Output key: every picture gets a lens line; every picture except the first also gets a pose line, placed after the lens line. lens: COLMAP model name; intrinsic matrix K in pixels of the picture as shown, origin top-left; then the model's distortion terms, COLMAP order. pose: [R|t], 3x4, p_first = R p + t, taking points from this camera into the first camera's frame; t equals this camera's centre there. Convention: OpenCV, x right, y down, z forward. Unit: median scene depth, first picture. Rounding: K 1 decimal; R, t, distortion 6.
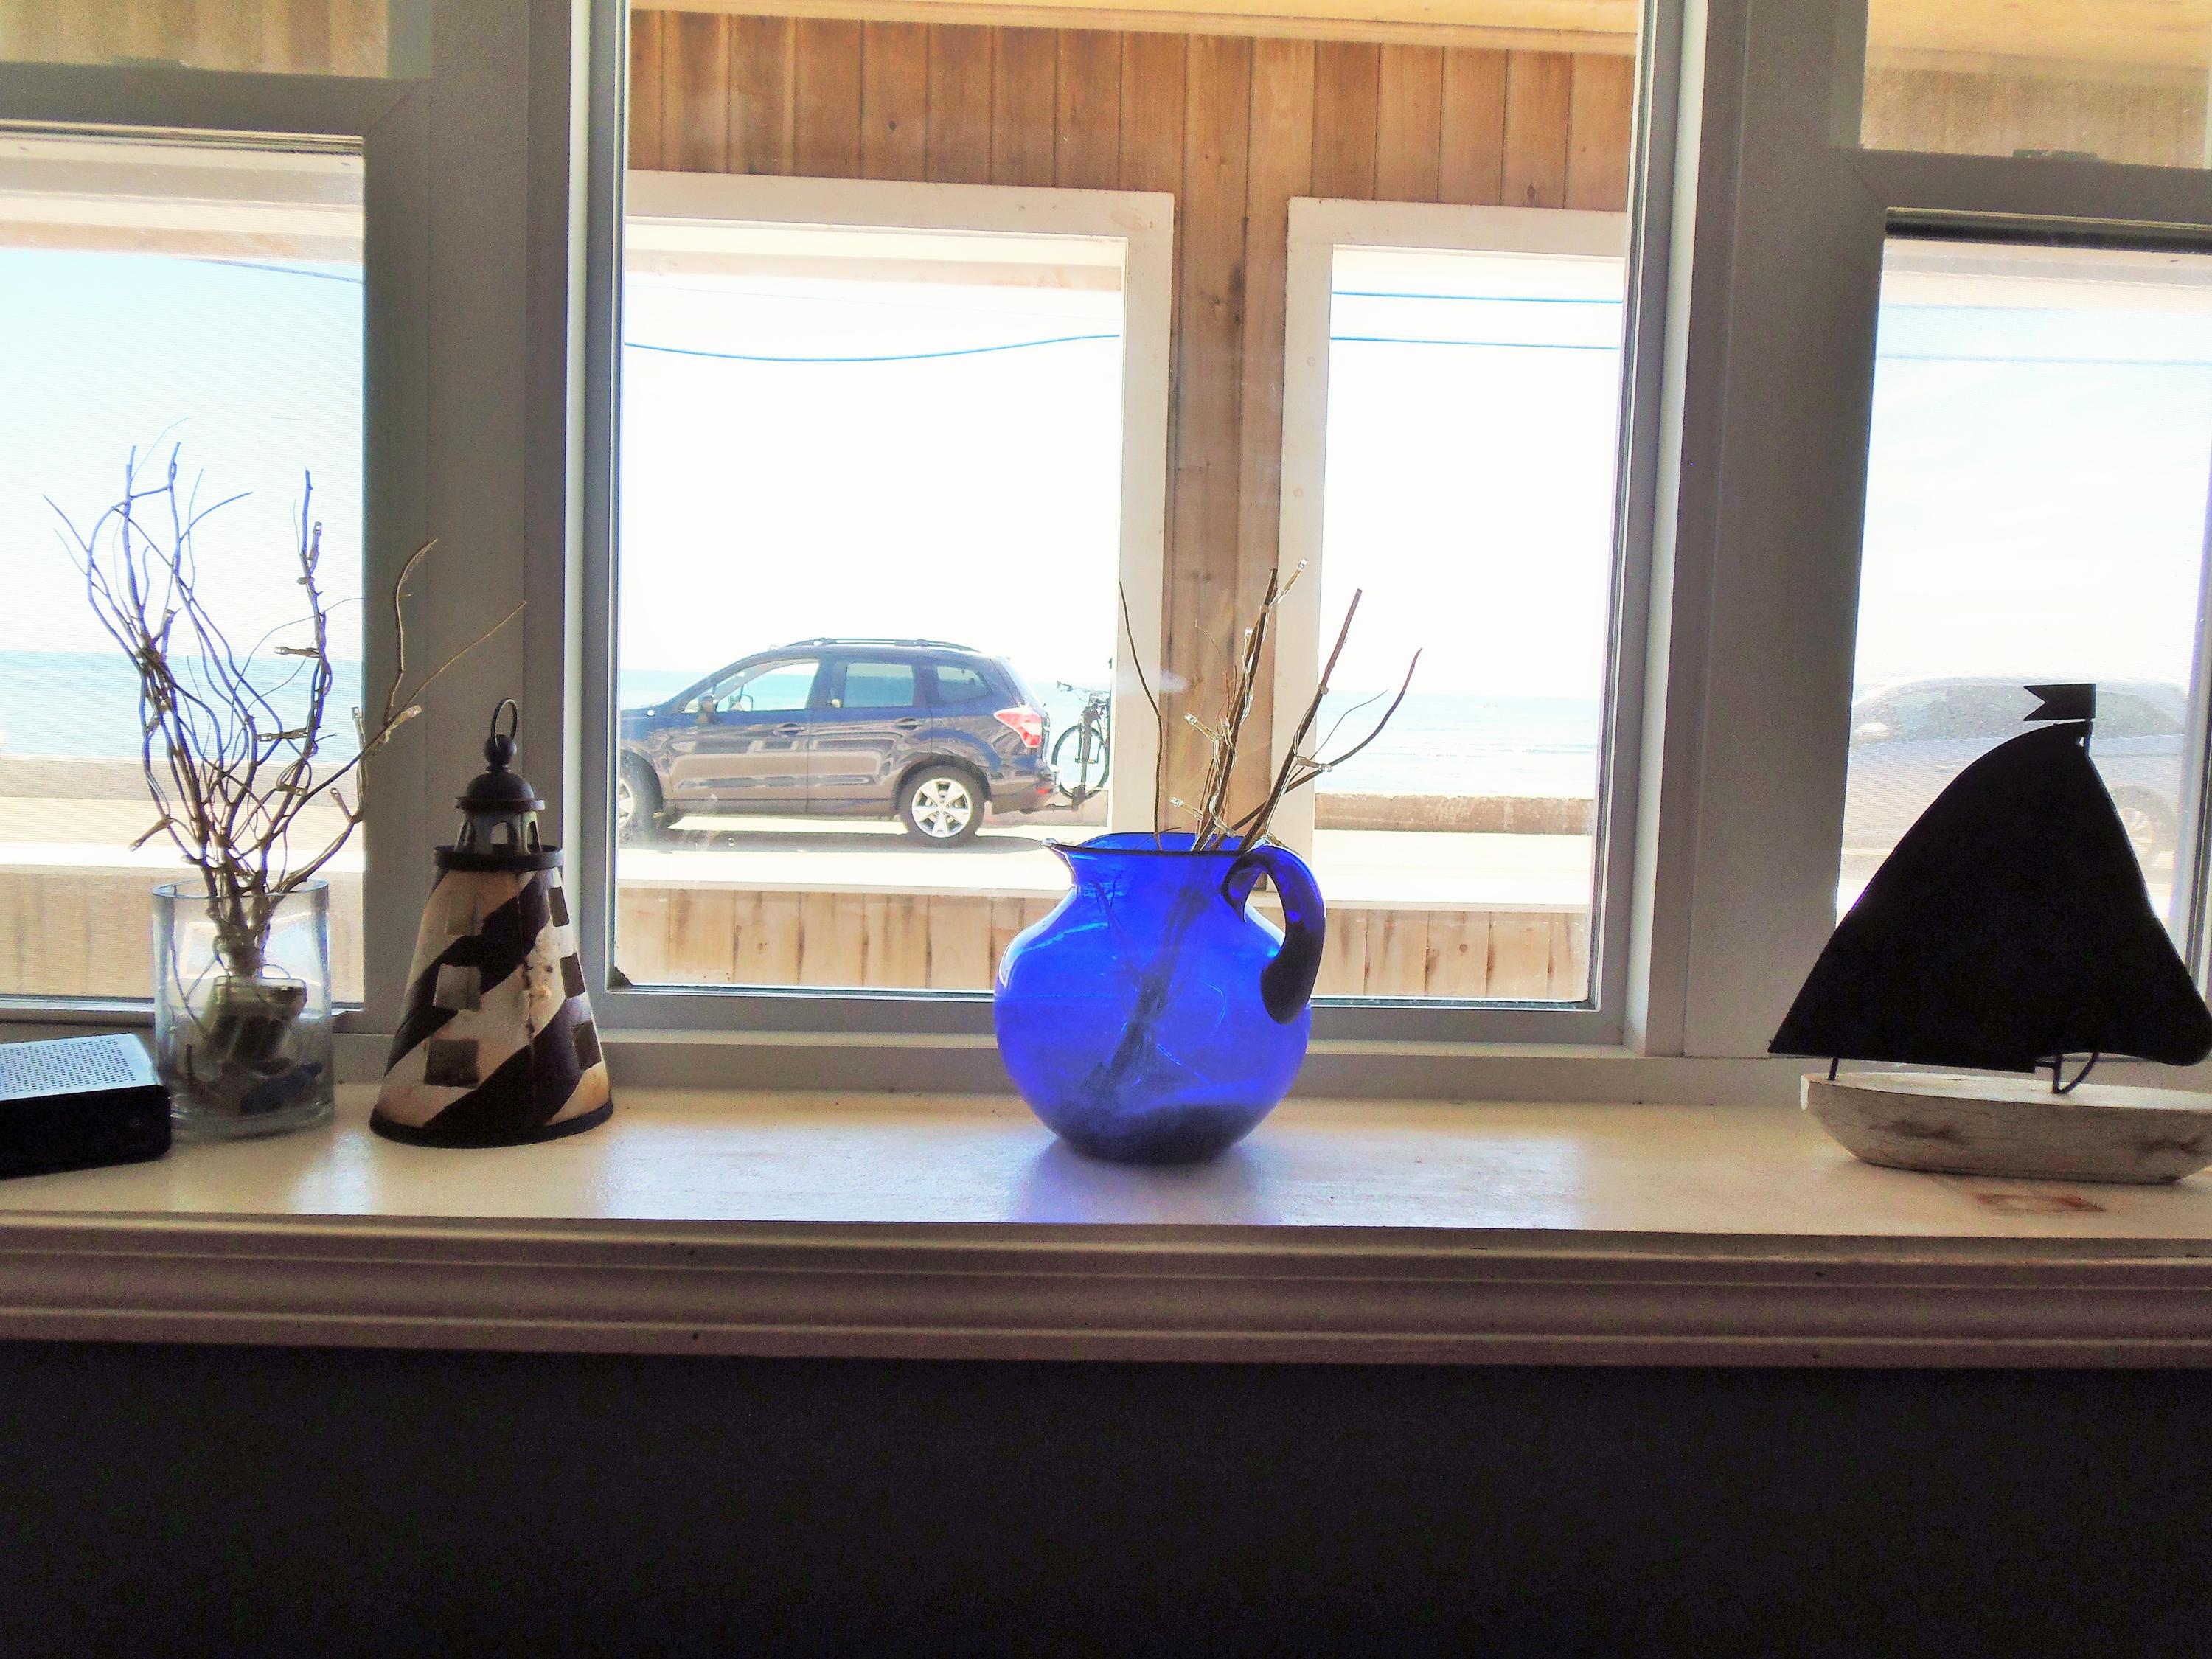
lens RADIAL K [[1605.4, 0, 1098.4], [0, 1605.4, 830.6], [0, 0, 1]] dist [-0.010161, -0.019472]
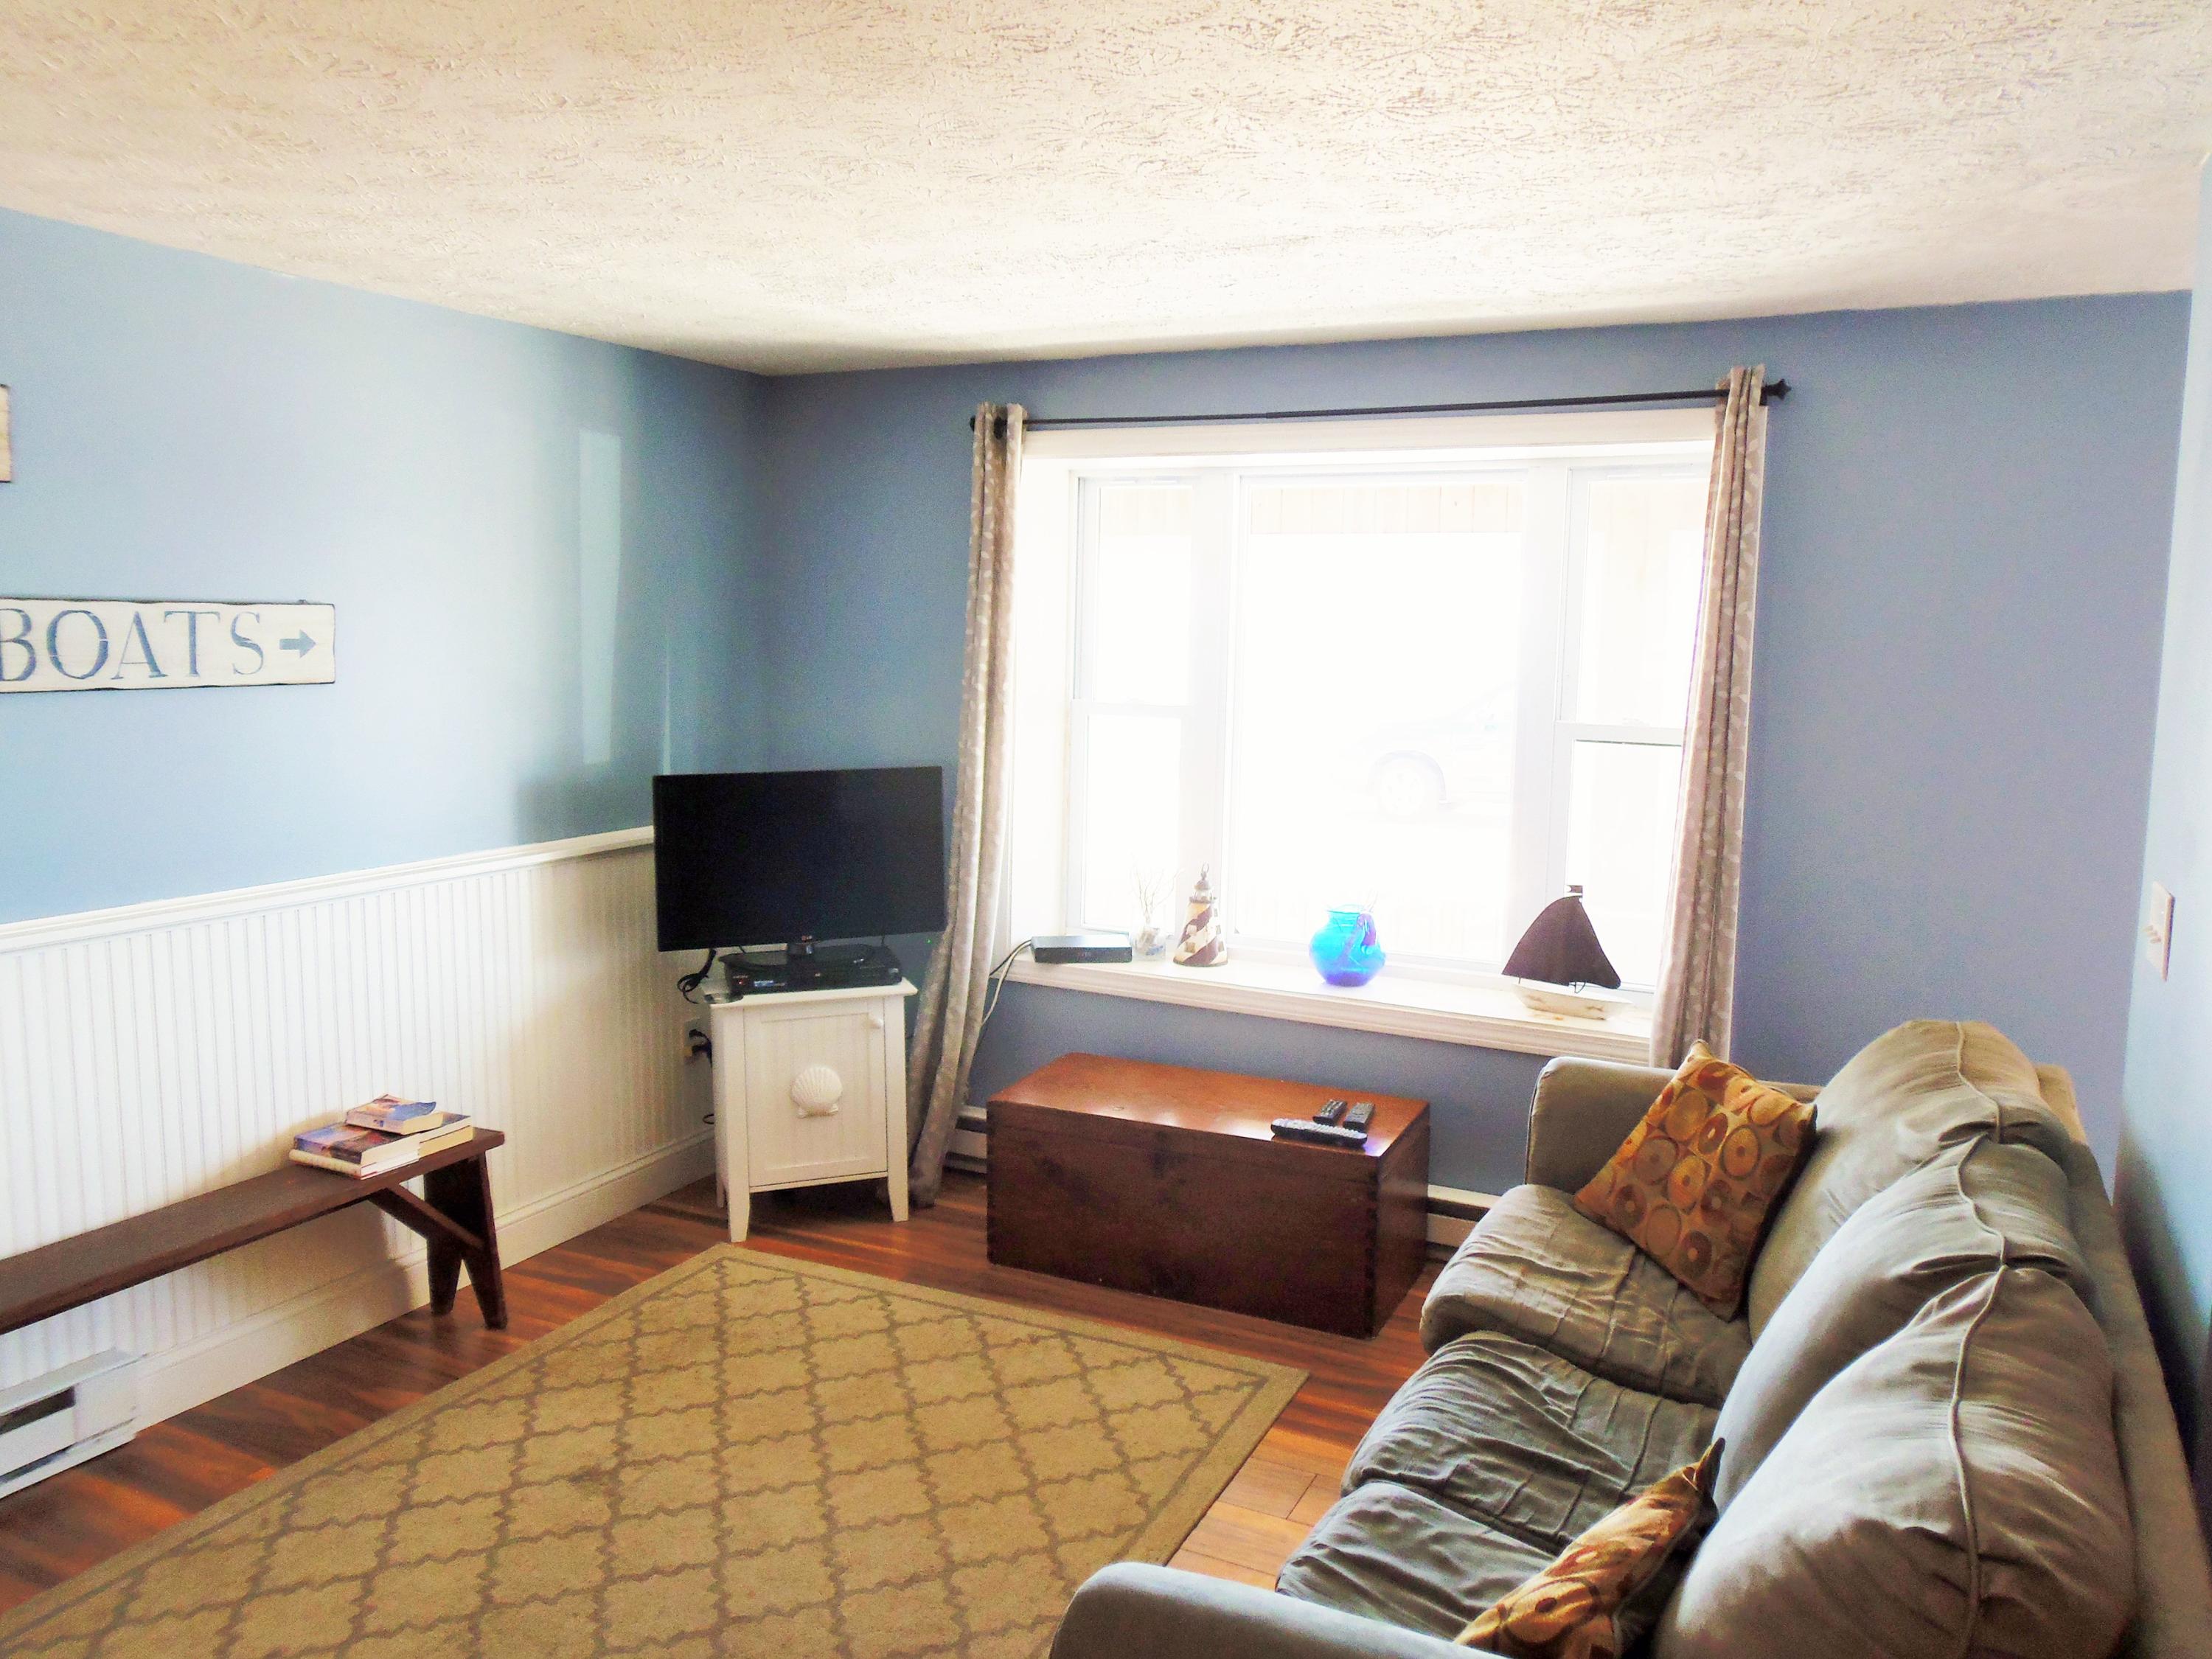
lens RADIAL K [[1605.4, 0, 1092.0], [0, 1605.4, 819.4], [0, 0, 1]] dist [-0.010161, -0.019472]
pose [[0.862326, 0.043607, -0.504471, 1.508135], [-0.031438, 0.998973, 0.032614, -0.326913], [0.505376, -0.012264, 0.862812, -2.809749]]
